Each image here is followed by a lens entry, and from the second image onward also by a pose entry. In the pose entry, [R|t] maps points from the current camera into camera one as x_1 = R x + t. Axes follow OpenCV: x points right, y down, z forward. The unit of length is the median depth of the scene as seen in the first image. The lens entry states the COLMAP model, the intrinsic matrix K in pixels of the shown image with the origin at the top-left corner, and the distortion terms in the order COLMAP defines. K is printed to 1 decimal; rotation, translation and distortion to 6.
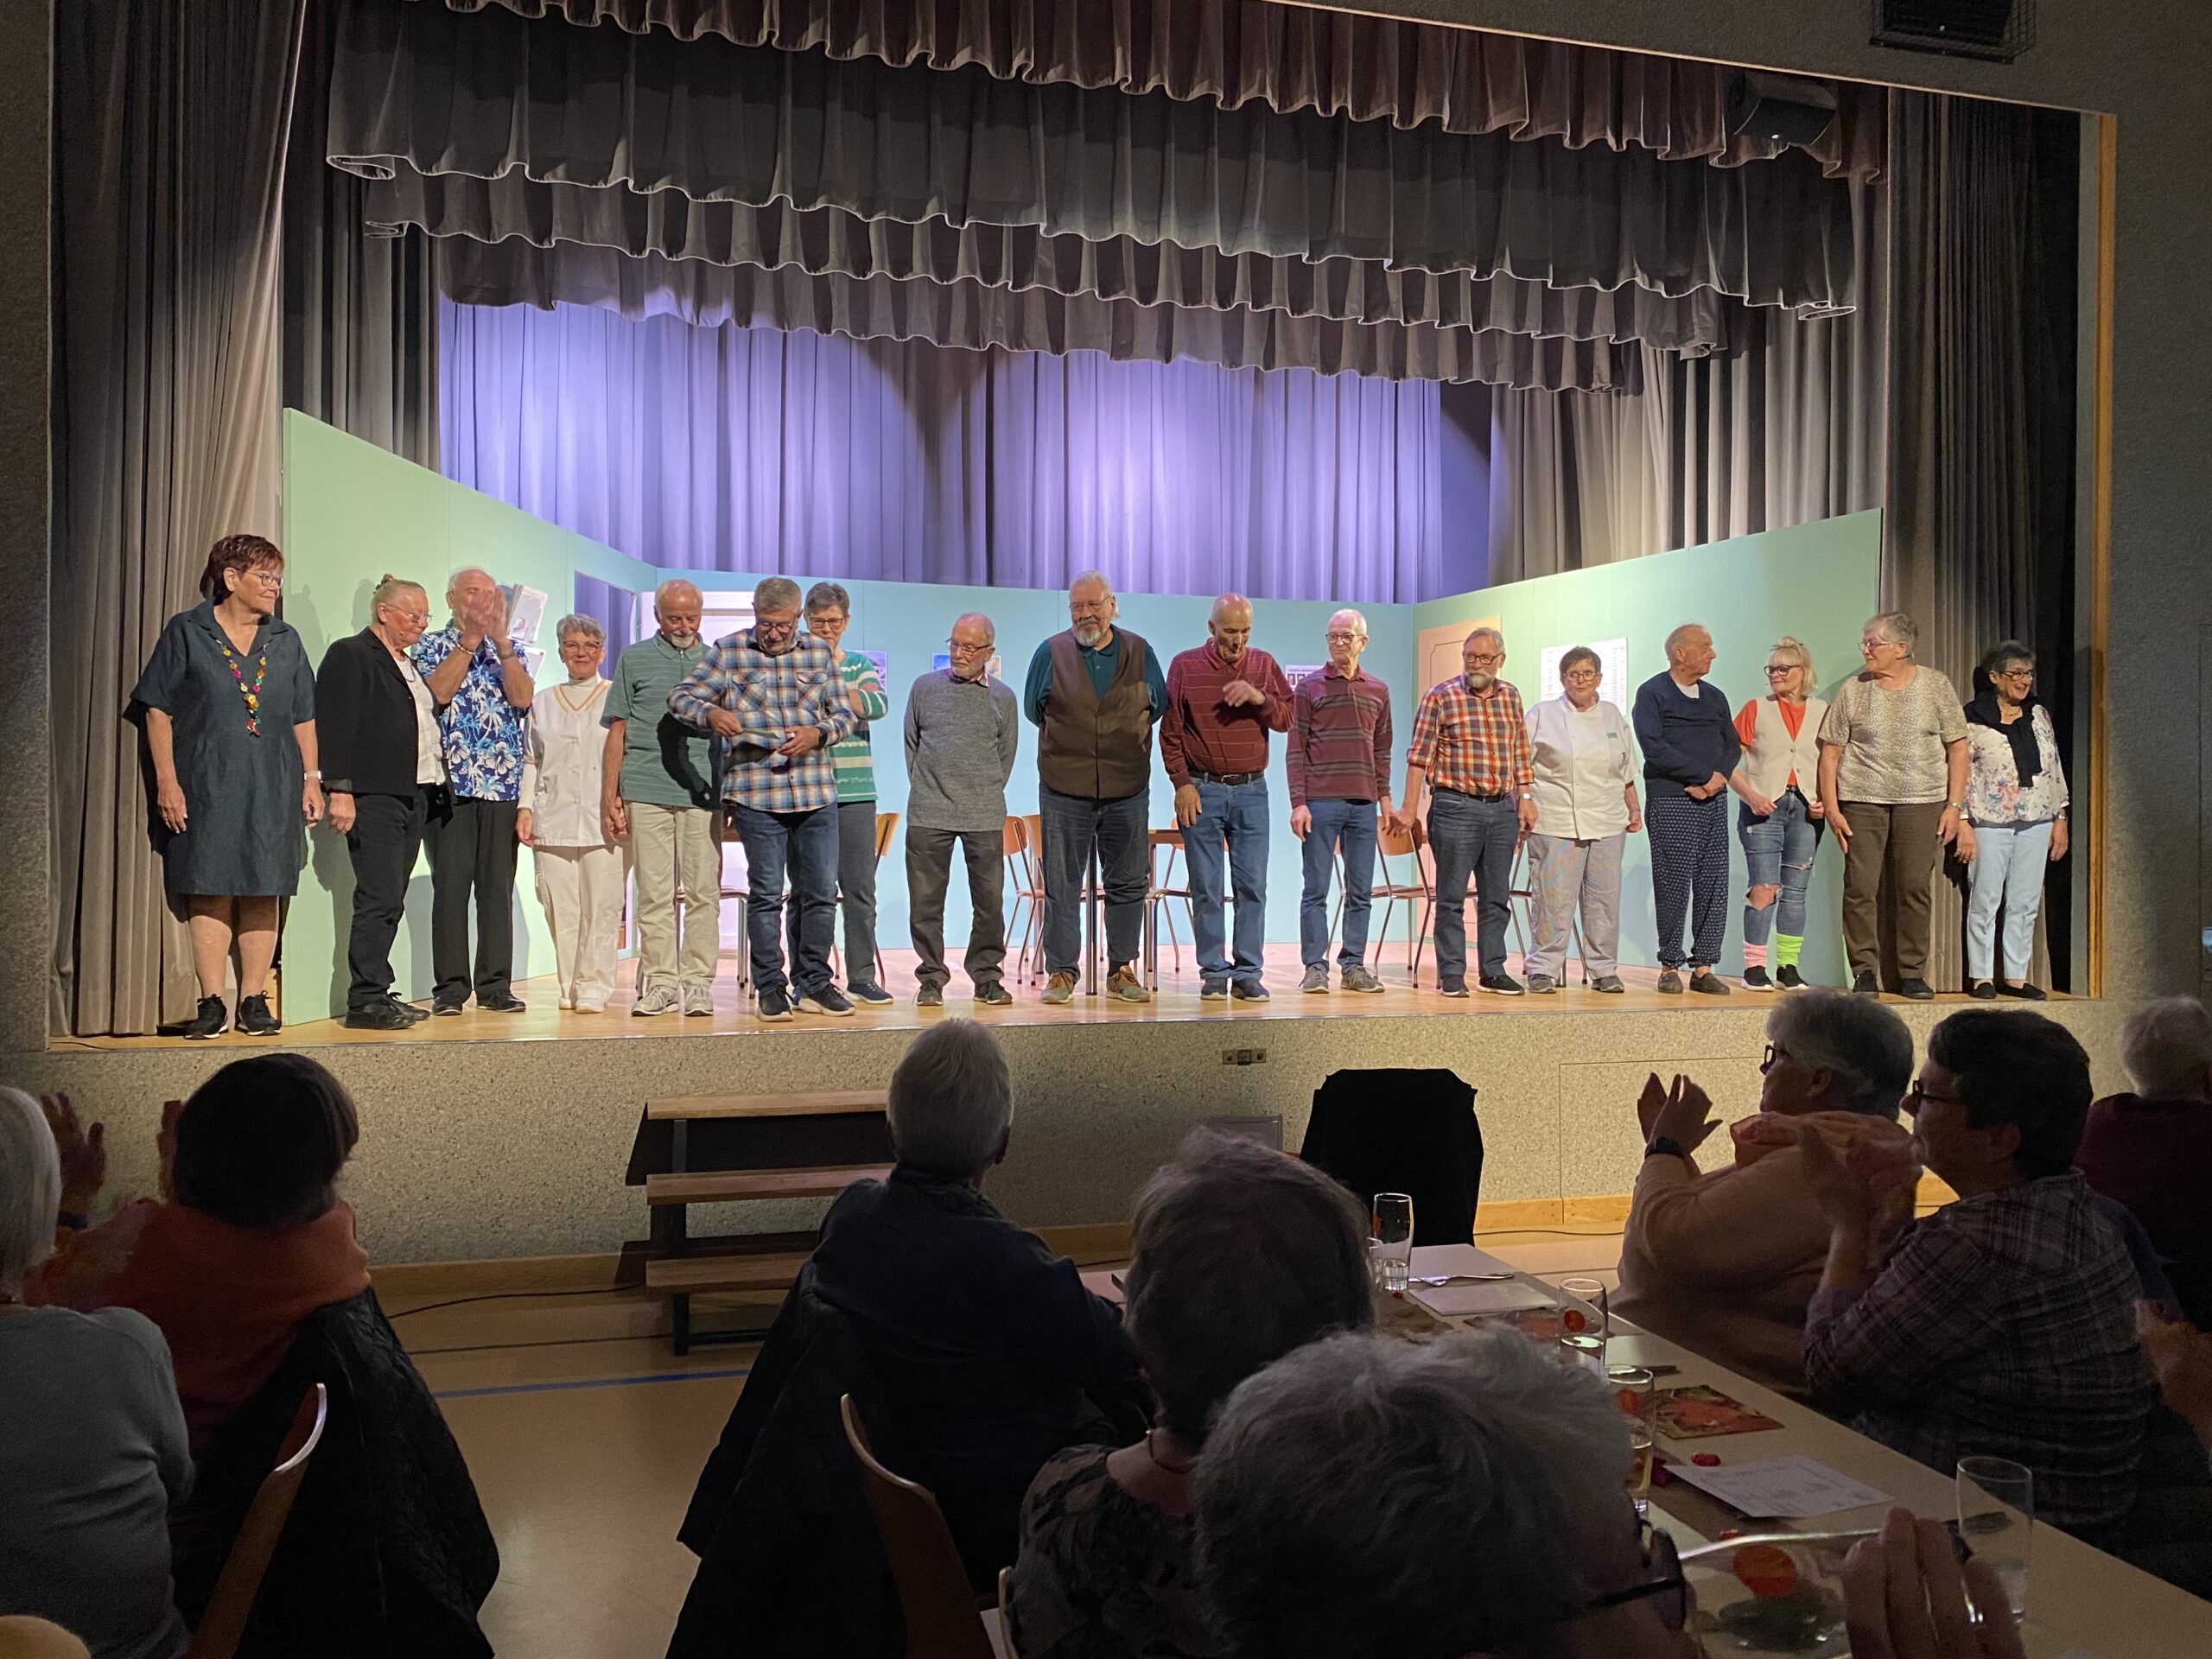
lens RADIAL K [[1649.3, 0, 1114.2], [0, 1649.3, 820.4], [0, 0, 1]] dist [0.006444, -0.007846]
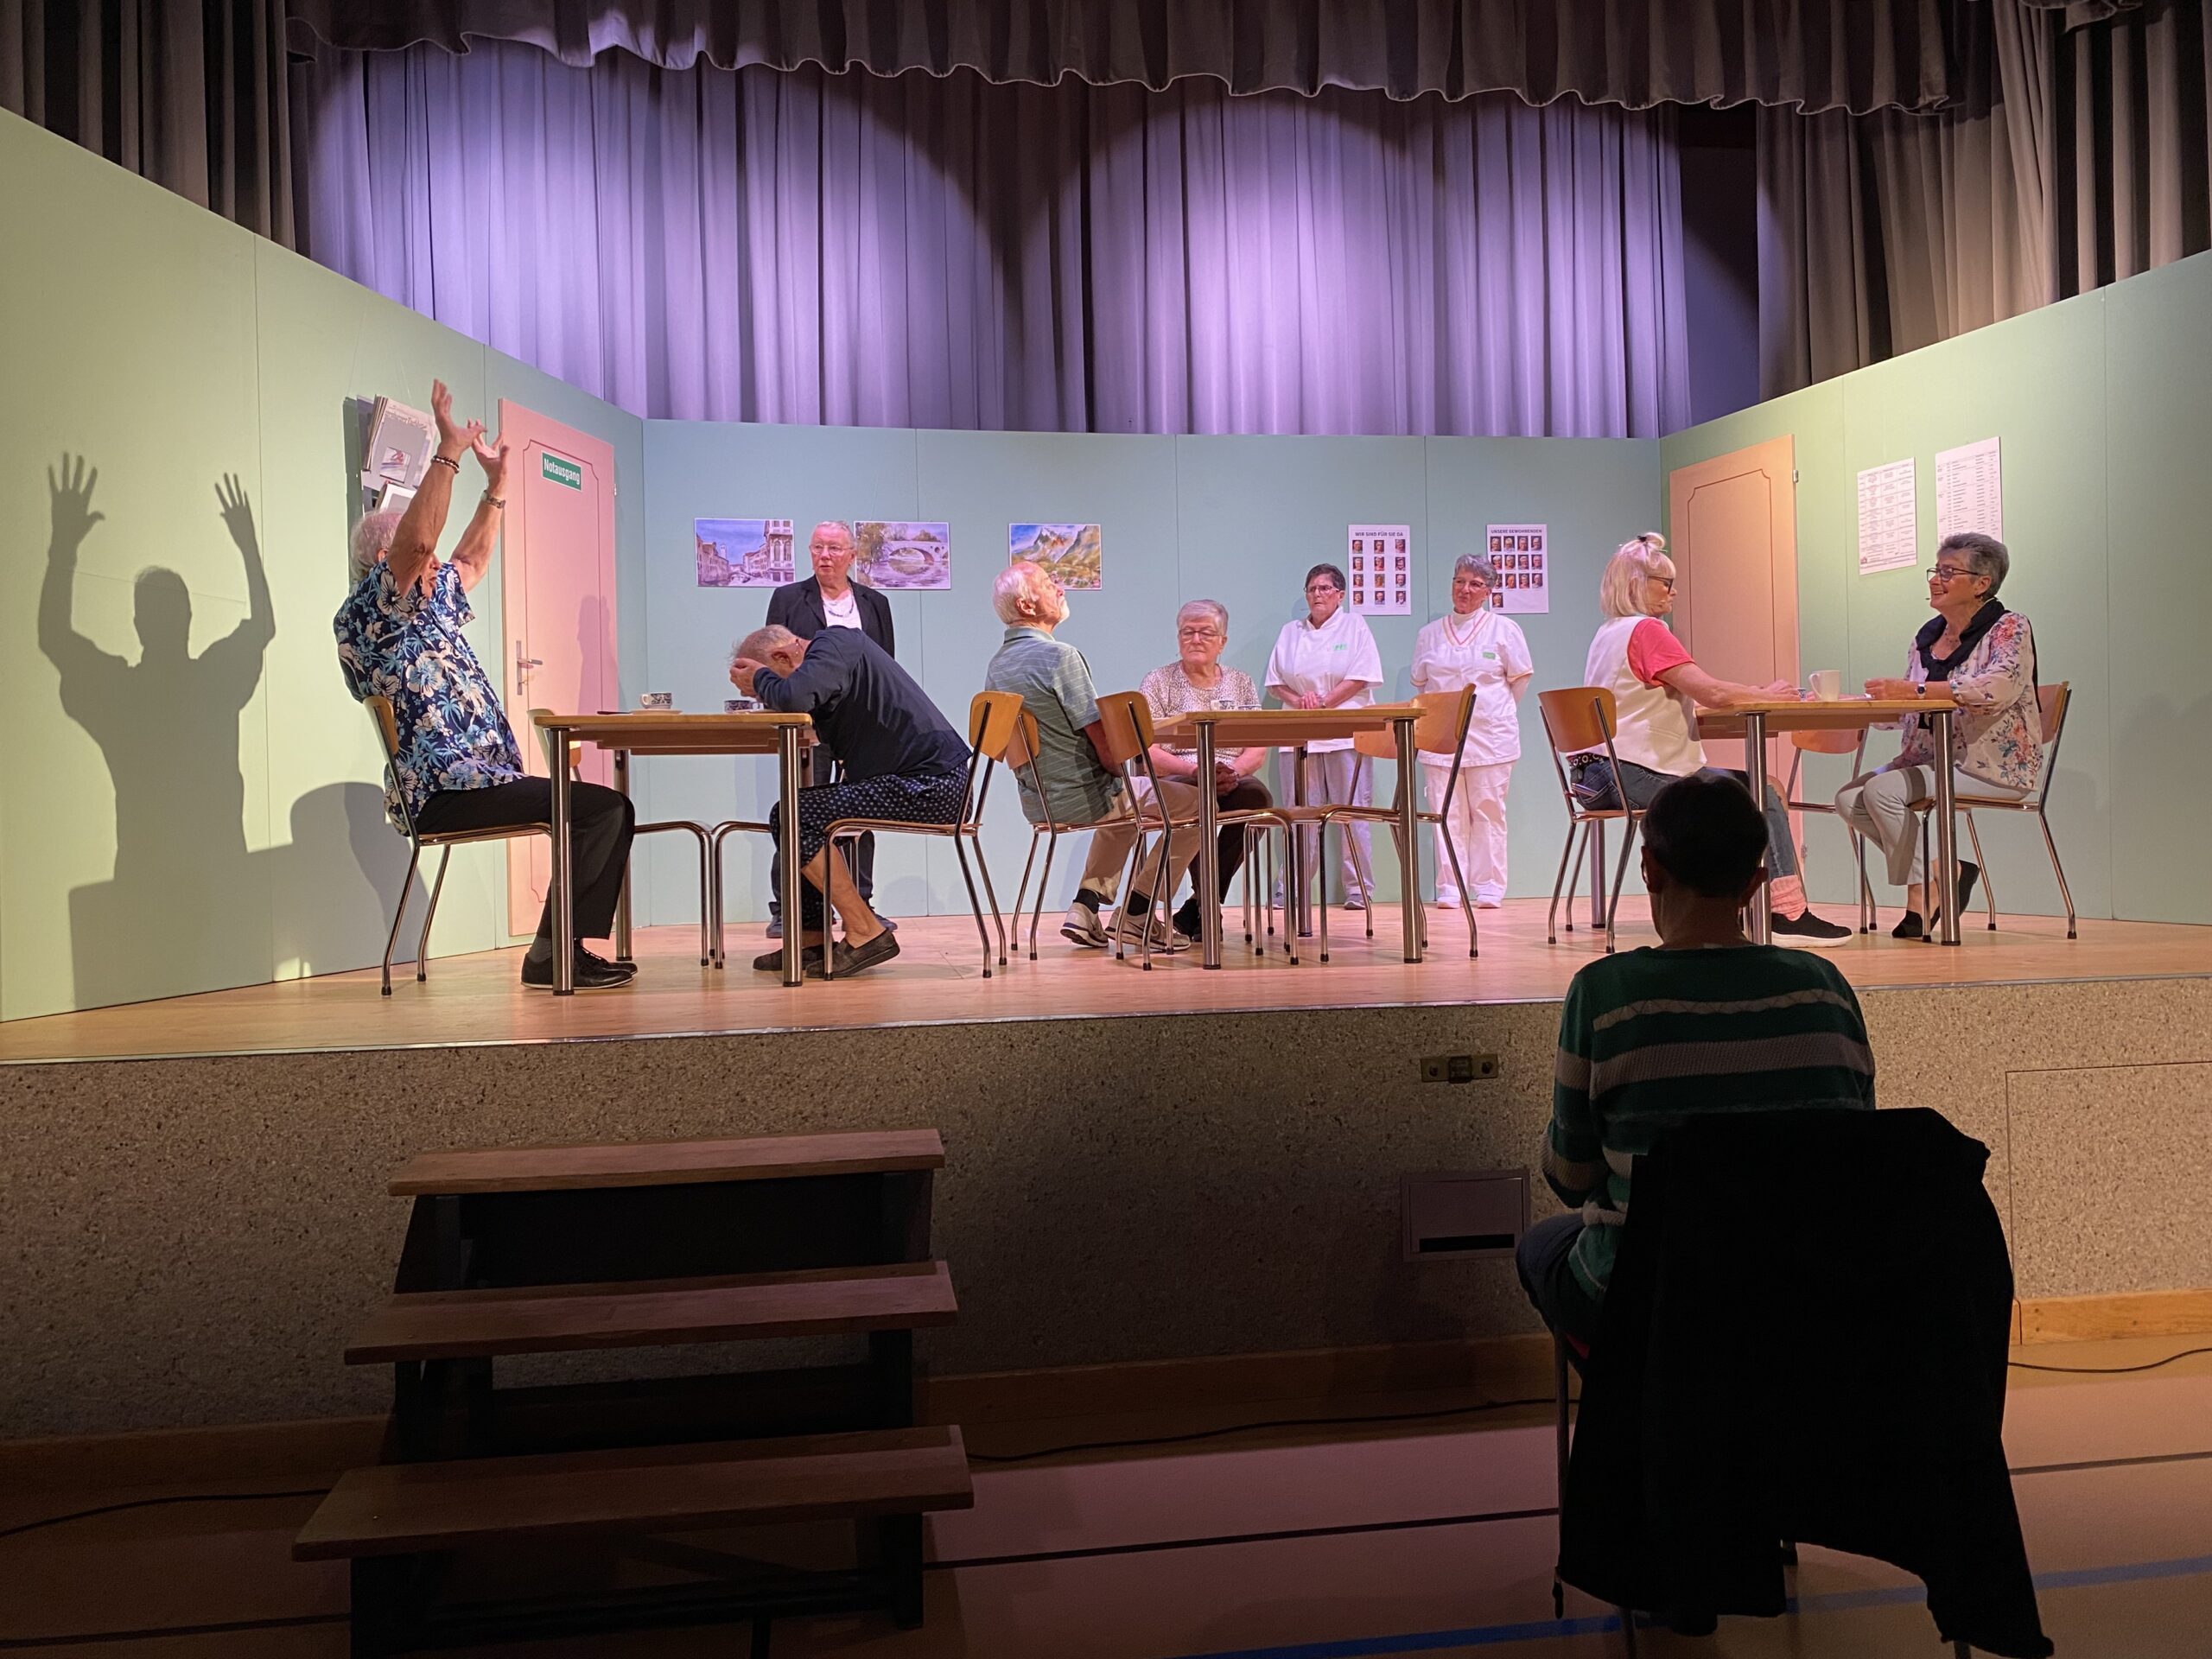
lens RADIAL K [[1649.3, 0, 1104.3], [0, 1649.3, 824.4], [0, 0, 1]] dist [0.006444, -0.007846]
pose [[0.993377, -0.025999, -0.111922, 0.014873], [0.027279, 0.999579, 0.009923, 0.032605], [0.111616, -0.012911, 0.993667, 0.274766]]
